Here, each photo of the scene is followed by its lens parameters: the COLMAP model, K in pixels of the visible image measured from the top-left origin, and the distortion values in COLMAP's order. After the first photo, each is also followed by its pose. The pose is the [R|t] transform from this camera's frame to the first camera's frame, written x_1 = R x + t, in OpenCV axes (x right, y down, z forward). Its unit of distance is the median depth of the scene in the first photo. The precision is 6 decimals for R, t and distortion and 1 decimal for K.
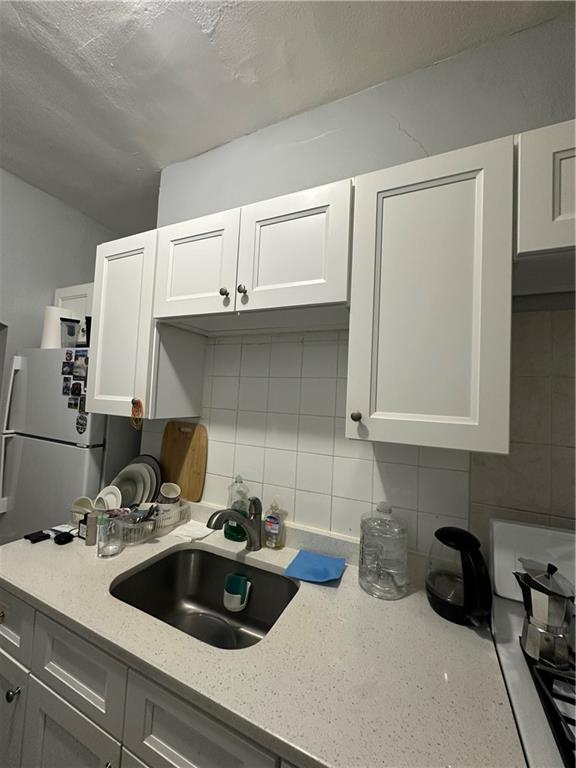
lens RADIAL K [[308.4, 0, 289.8], [0, 308.4, 386.5], [0, 0, 1]] dist [-0.002451, 0.000049]
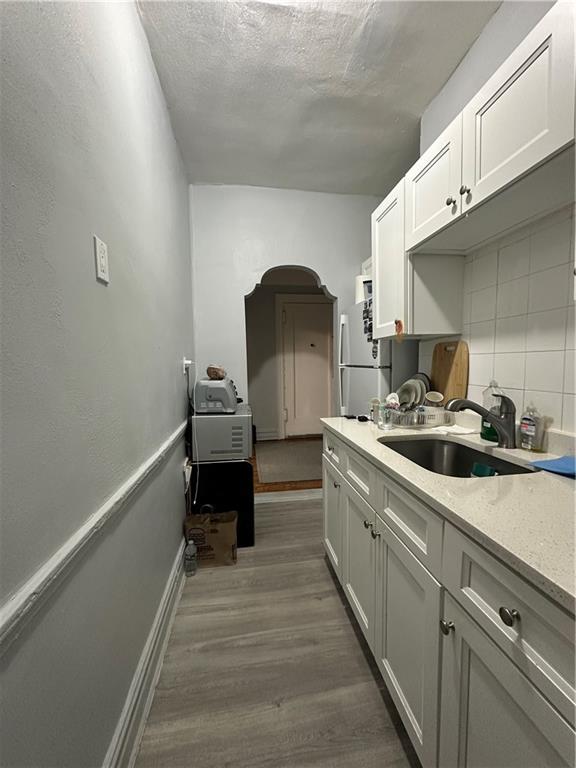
lens RADIAL K [[308.4, 0, 289.8], [0, 308.4, 386.5], [0, 0, 1]] dist [-0.002451, 0.000049]
pose [[0.558551, -0.001830, -0.829468, 0.304607], [0.085869, 0.994752, 0.055629, 0.194393], [0.825014, -0.102297, 0.555776, -0.123926]]
